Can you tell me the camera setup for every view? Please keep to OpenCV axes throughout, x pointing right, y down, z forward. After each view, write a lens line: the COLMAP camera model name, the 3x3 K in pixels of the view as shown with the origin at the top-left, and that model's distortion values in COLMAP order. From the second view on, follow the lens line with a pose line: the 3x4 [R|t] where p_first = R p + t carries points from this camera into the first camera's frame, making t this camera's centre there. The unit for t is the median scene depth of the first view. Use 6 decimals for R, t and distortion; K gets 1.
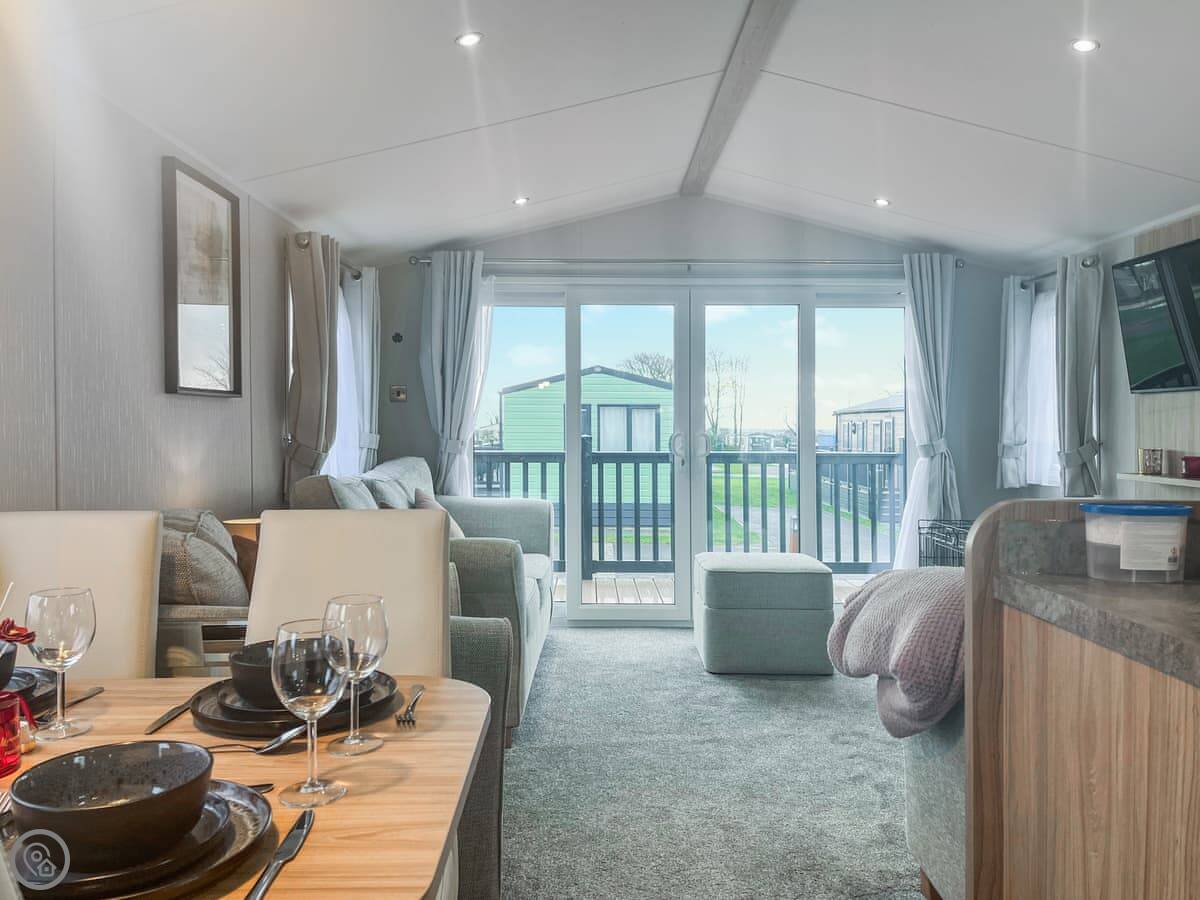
lens RADIAL K [[911.0, 0, 600.0], [0, 911.0, 450.0], [0, 0, 1]] dist [0.003358, -0.000591]
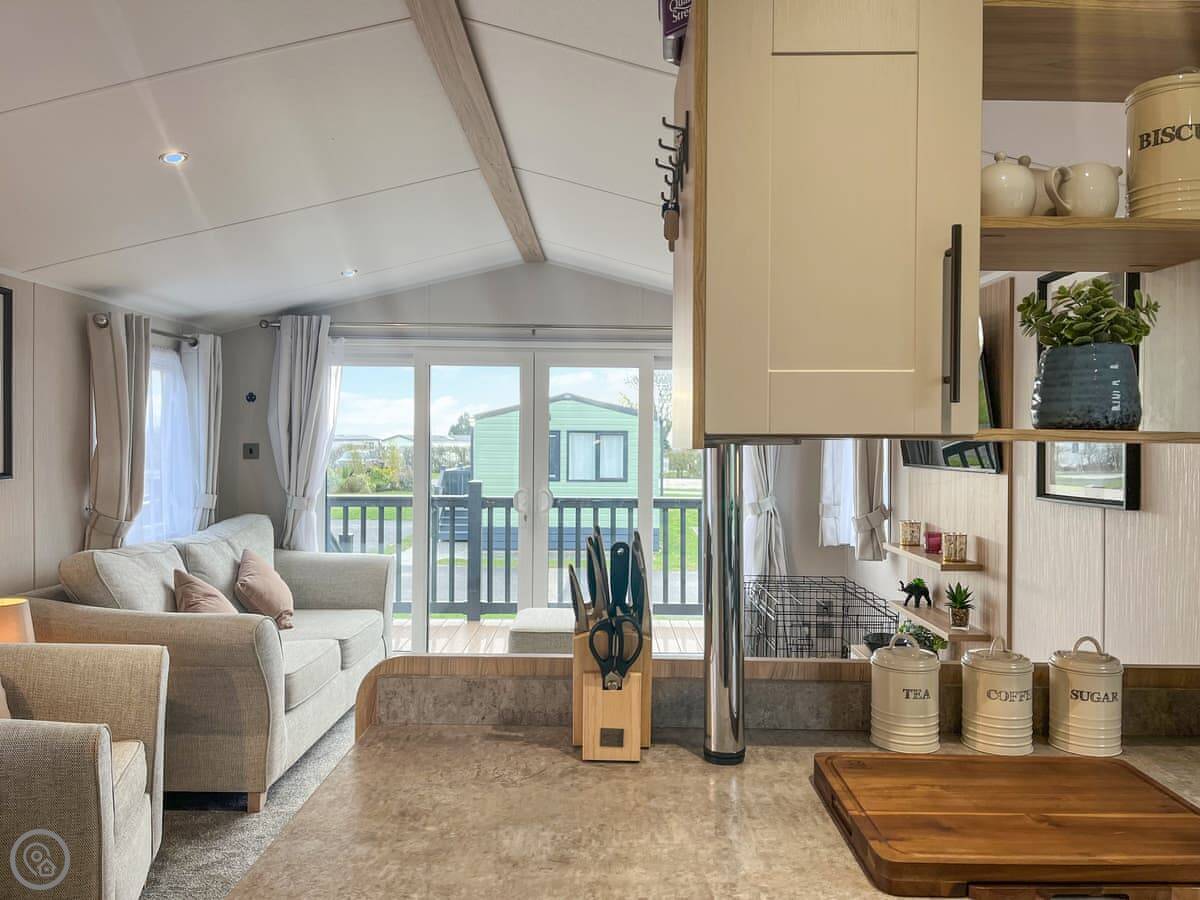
lens RADIAL K [[901.0, 0, 600.0], [0, 901.0, 450.0], [0, 0, 1]] dist [0.016565, -0.002927]
pose [[0.999992, 0.002020, -0.003477, 0.200352], [-0.002085, 0.999821, -0.018802, -0.049631], [0.003438, 0.018809, 0.999817, -0.029960]]
